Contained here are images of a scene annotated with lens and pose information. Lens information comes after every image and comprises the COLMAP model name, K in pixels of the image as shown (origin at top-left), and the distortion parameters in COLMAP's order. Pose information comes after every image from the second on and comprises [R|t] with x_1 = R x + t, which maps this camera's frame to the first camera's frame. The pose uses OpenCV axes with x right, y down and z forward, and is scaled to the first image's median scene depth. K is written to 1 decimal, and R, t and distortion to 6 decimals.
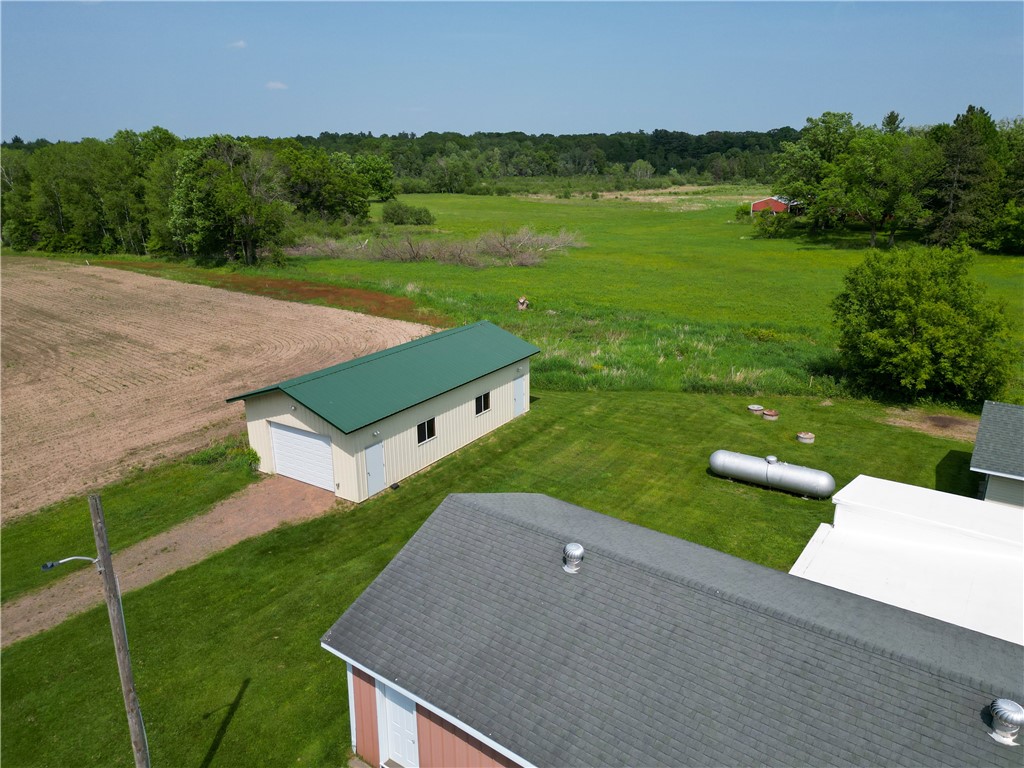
lens RADIAL K [[722.6, 0, 512.0], [0, 722.6, 384.0], [0, 0, 1]] dist [0.056994, -0.045428]
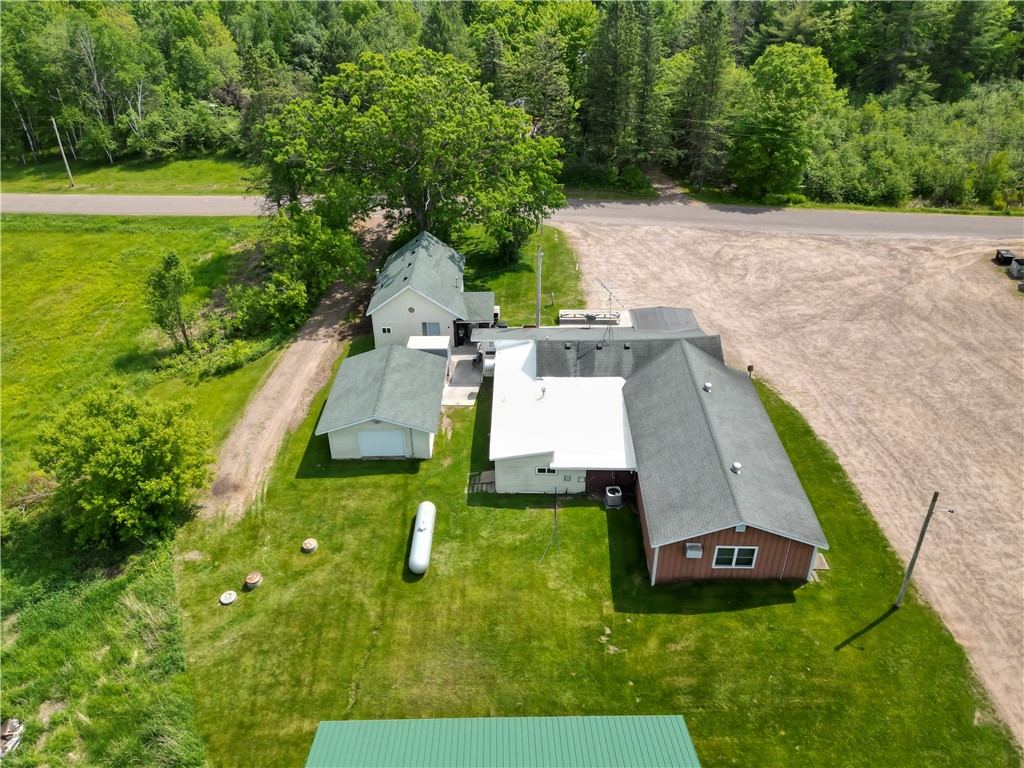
lens RADIAL K [[731.8, 0, 488.8], [0, 731.8, 342.5], [0, 0, 1]] dist [0.052608, -0.042449]
pose [[-0.546898, -0.399832, 0.735552, -0.162333], [0.286025, 0.736487, 0.613006, -0.266281], [-0.786824, 0.545638, -0.288421, 0.310239]]
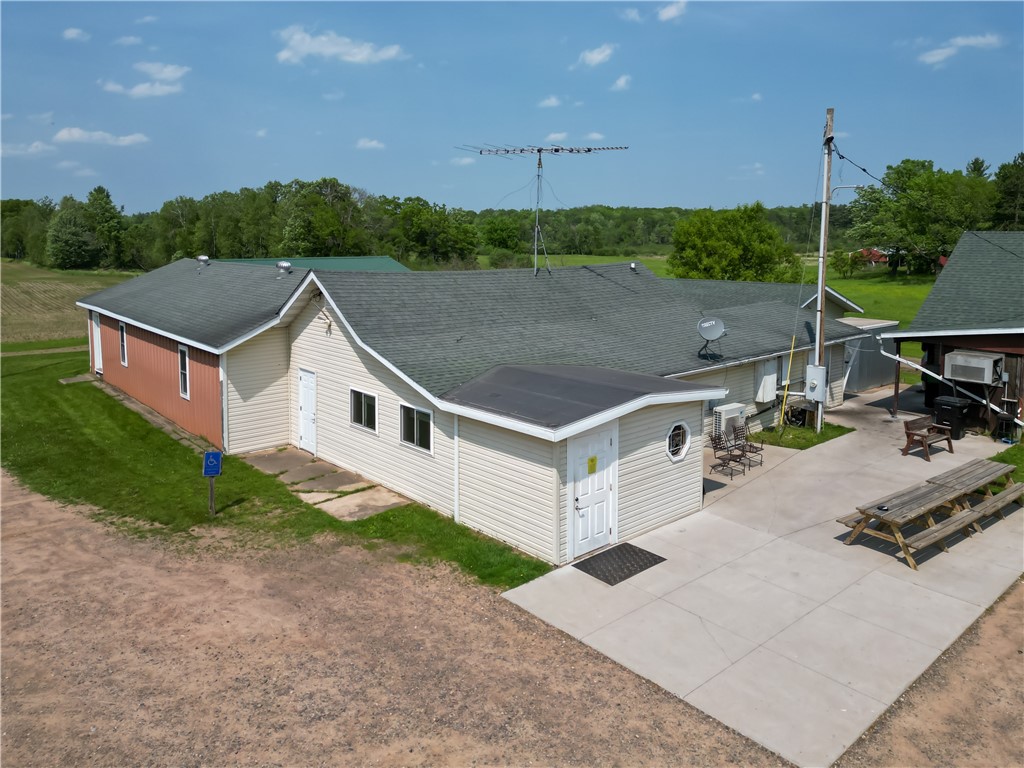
lens RADIAL K [[740.7, 0, 510.0], [0, 740.7, 330.0], [0, 0, 1]] dist [0.077821, -0.075114]
pose [[0.973653, 0.034992, -0.225336, 0.183688], [-0.074379, 0.982847, -0.168758, 0.095967], [0.215565, 0.181072, 0.959554, -0.089009]]
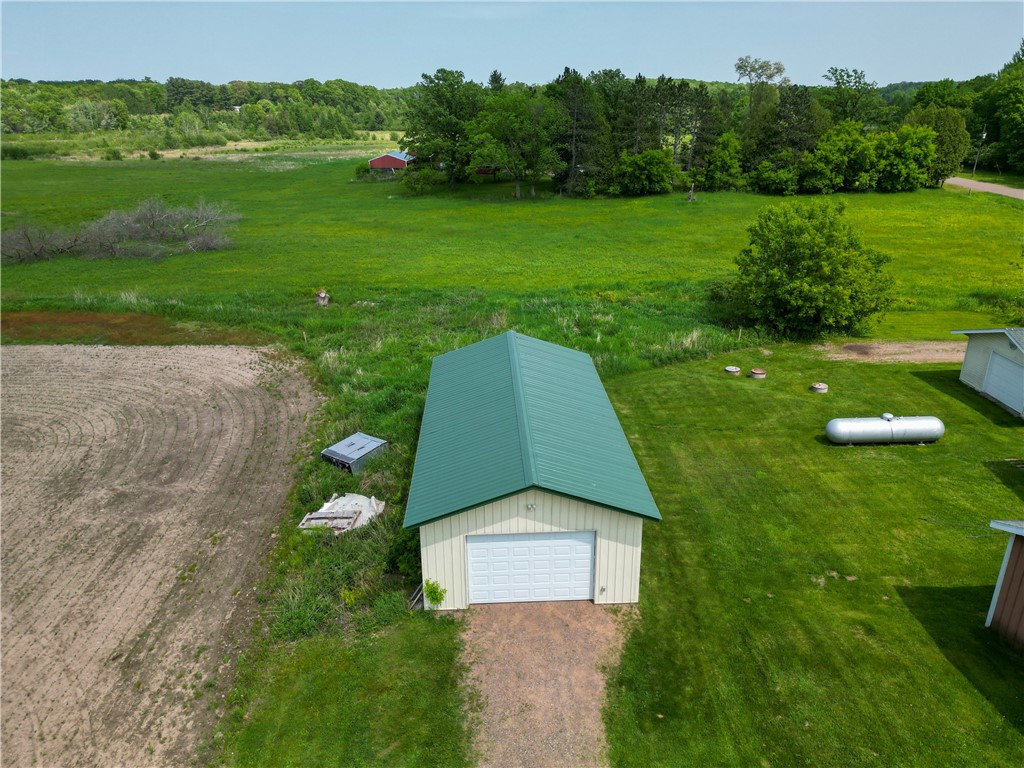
lens RADIAL K [[722.6, 0, 512.0], [0, 722.6, 384.0], [0, 0, 1]] dist [0.056994, -0.045428]
pose [[0.811890, -0.213052, 0.543547, -0.183392], [0.180532, 0.977022, 0.113300, -0.045400], [-0.555196, 0.006140, 0.831697, 0.117283]]
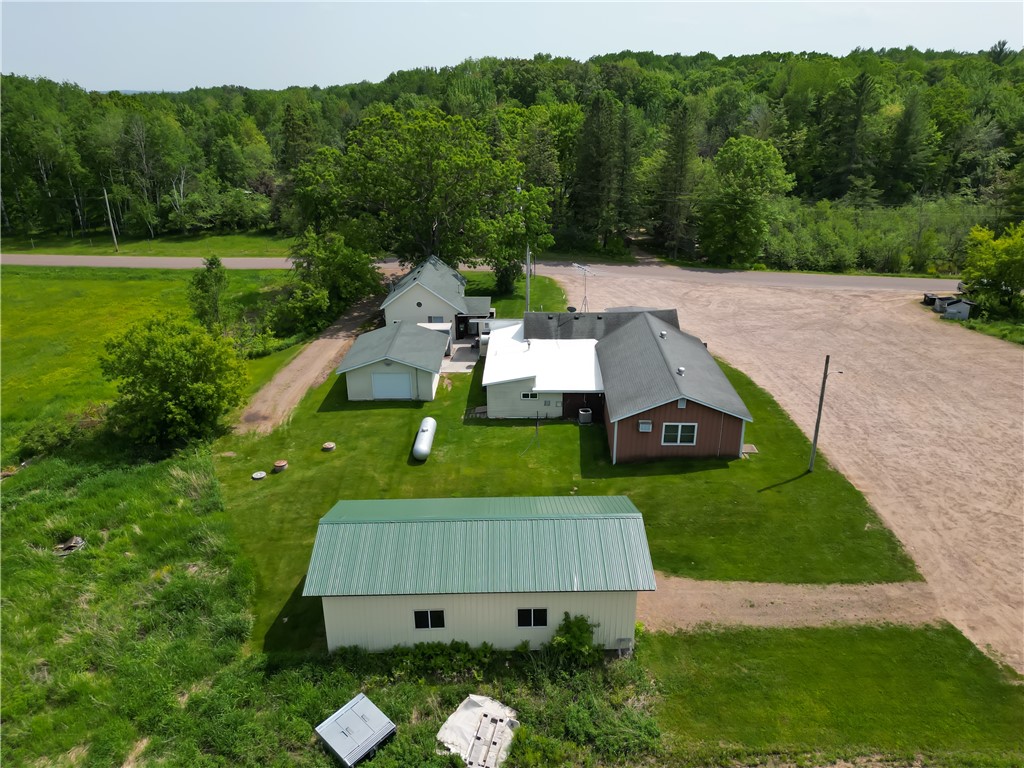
lens RADIAL K [[716.4, 0, 512.0], [0, 716.4, 384.0], [0, 0, 1]] dist [0.052528, -0.030262]
pose [[-0.562047, -0.297309, 0.771823, -0.267308], [0.263246, 0.820335, 0.507693, -0.206464], [-0.784095, 0.488526, -0.382801, 0.394126]]
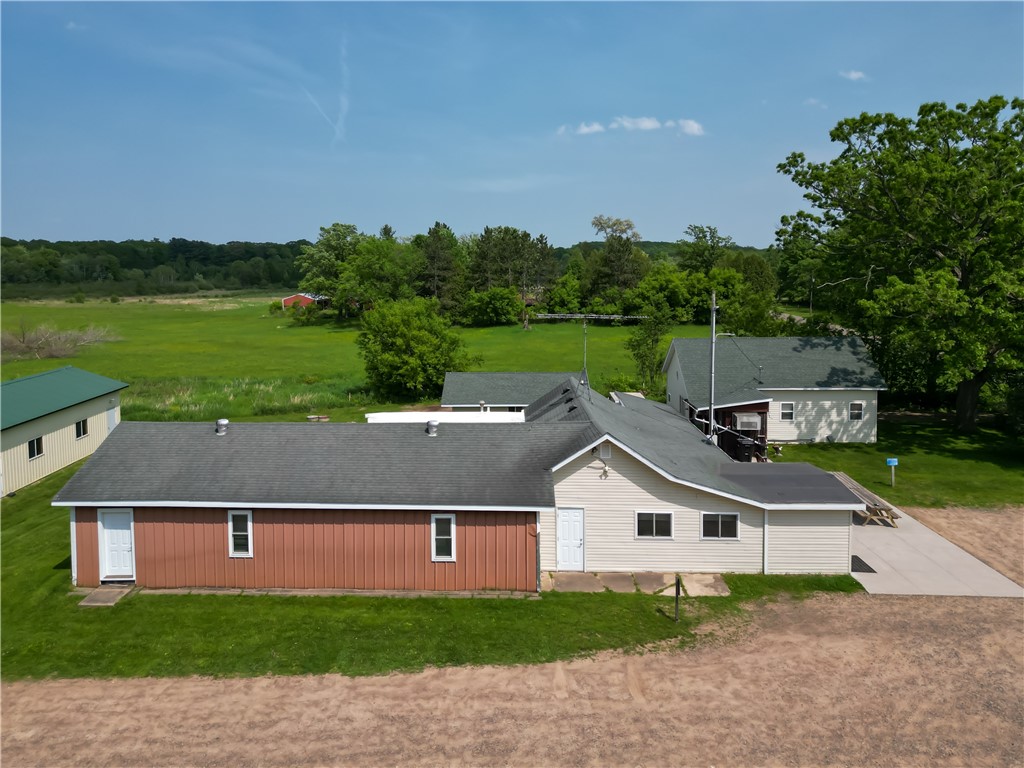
lens RADIAL K [[744.0, 0, 492.7], [0, 744.0, 334.6], [0, 0, 1]] dist [0.059670, -0.051347]
pose [[0.832016, -0.049953, 0.552498, -0.049504], [0.165942, 0.972747, -0.161946, 0.060057], [-0.529351, 0.226424, 0.817630, -0.115435]]
